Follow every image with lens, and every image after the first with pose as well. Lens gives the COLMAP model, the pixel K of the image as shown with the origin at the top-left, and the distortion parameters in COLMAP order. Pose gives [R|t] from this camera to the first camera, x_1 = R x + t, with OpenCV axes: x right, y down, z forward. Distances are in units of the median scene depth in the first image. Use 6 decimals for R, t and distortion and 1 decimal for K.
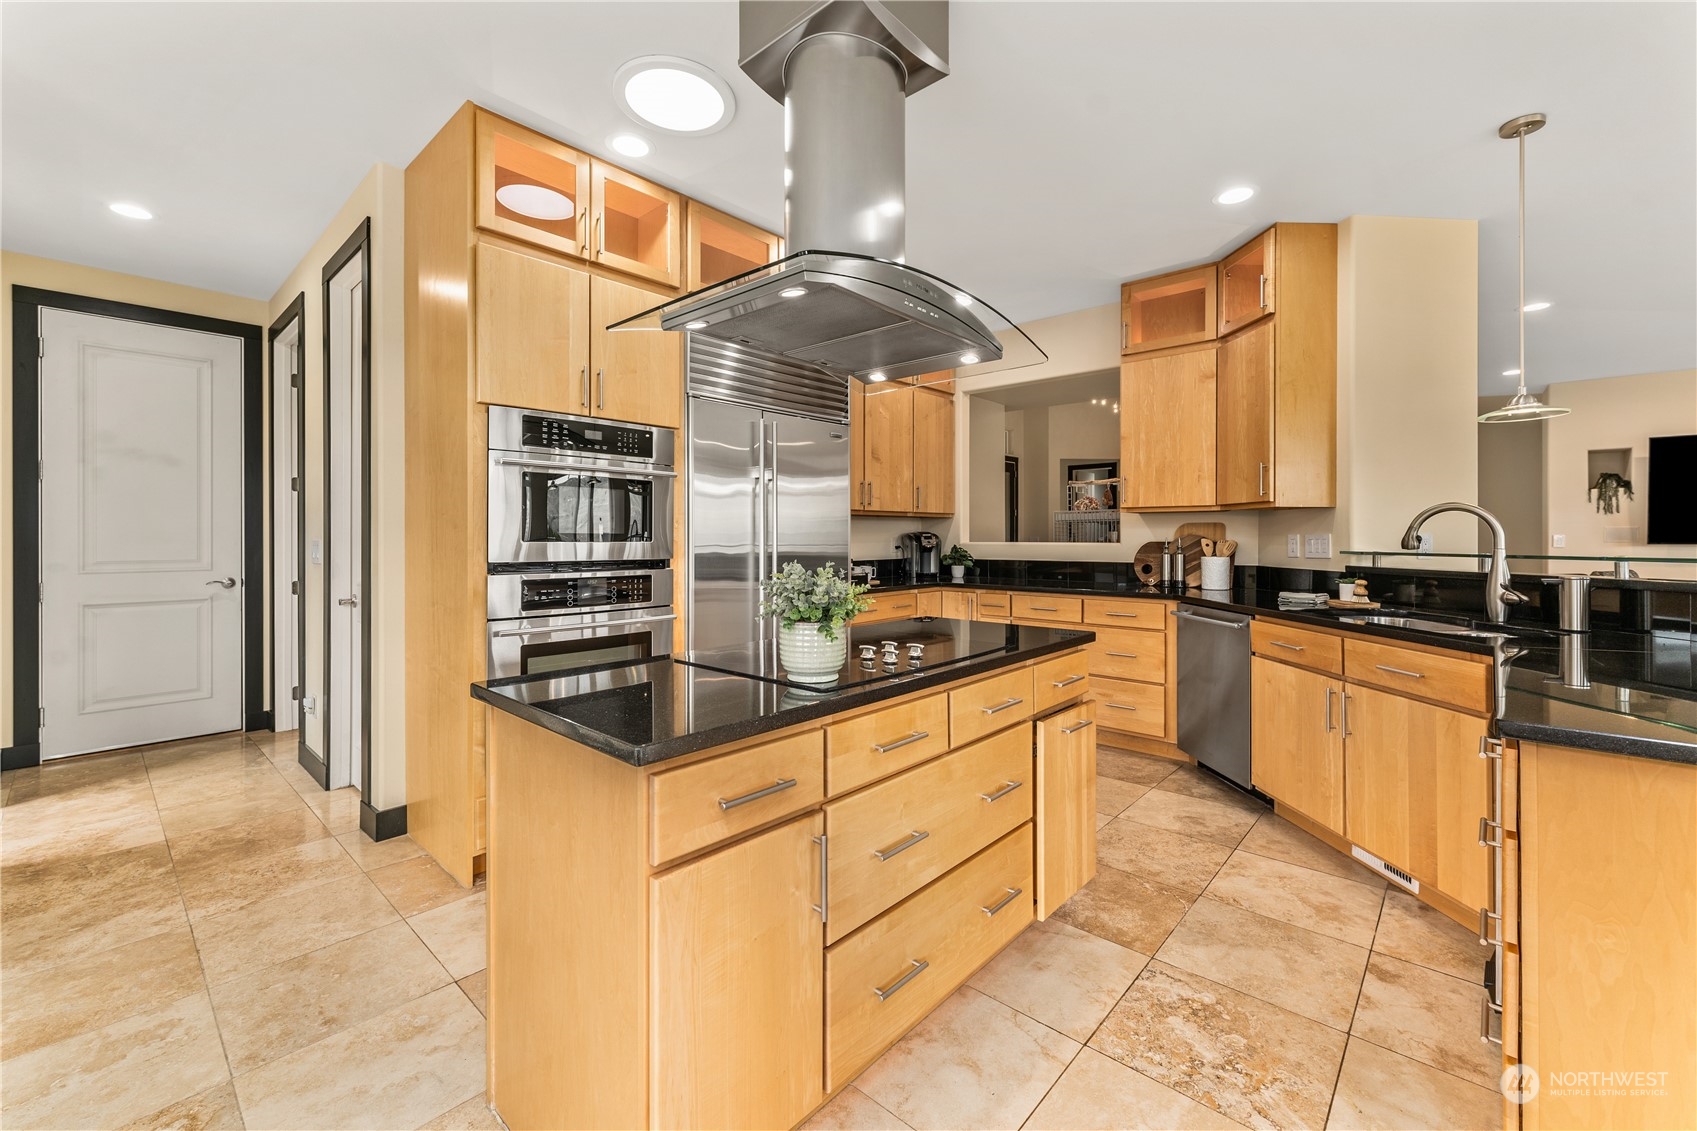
lens RADIAL K [[687.7, 0, 852.3], [0, 687.7, 542.5], [0, 0, 1]] dist [-0.000891, 0.000010]
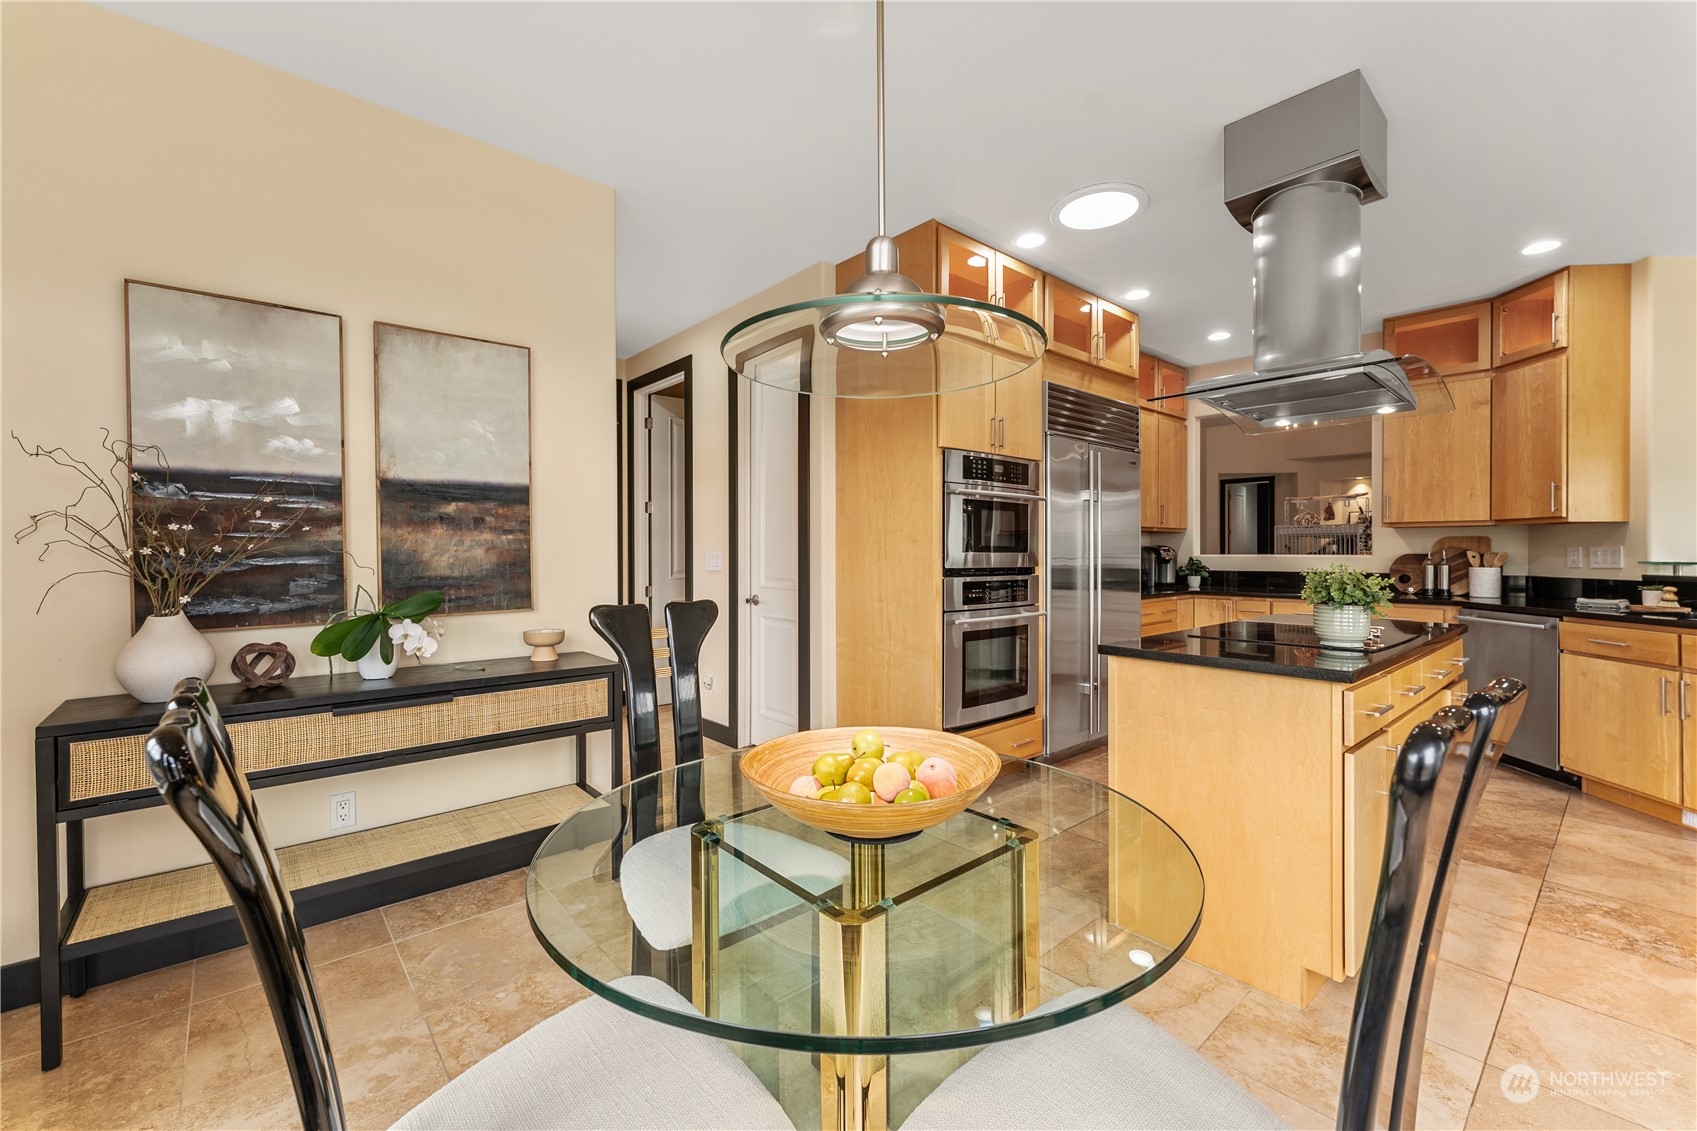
lens RADIAL K [[693.5, 0, 847.2], [0, 693.5, 557.2], [0, 0, 1]] dist [0.001381, 0.000396]
pose [[0.993175, 0.000633, -0.116631, -0.411835], [-0.000672, 1.000000, -0.000297, 0.006694], [0.116631, 0.000373, 0.993175, -0.251839]]
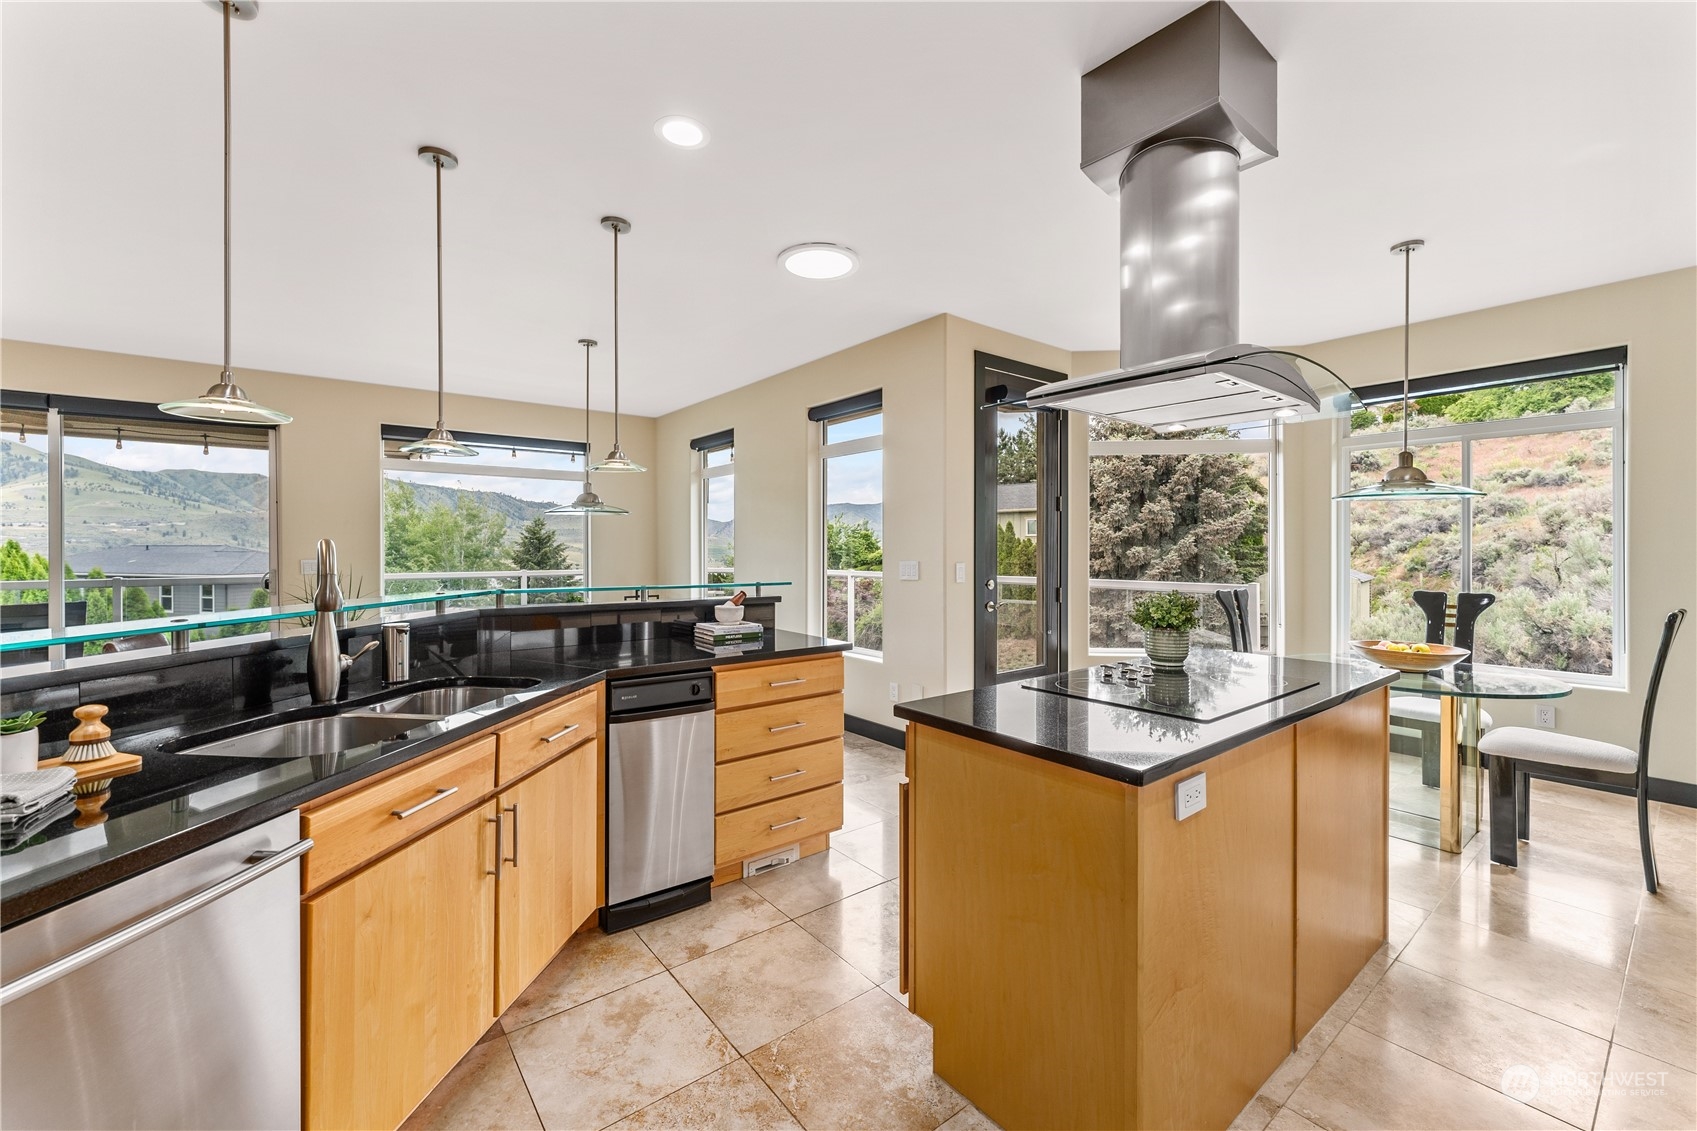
lens RADIAL K [[687.7, 0, 852.3], [0, 687.7, 542.5], [0, 0, 1]] dist [-0.000891, 0.000010]
pose [[-0.987498, 0.005153, 0.157550, 0.182955], [0.005407, 0.999985, 0.001179, -0.041605], [-0.157542, 0.002016, -0.987510, 1.217059]]
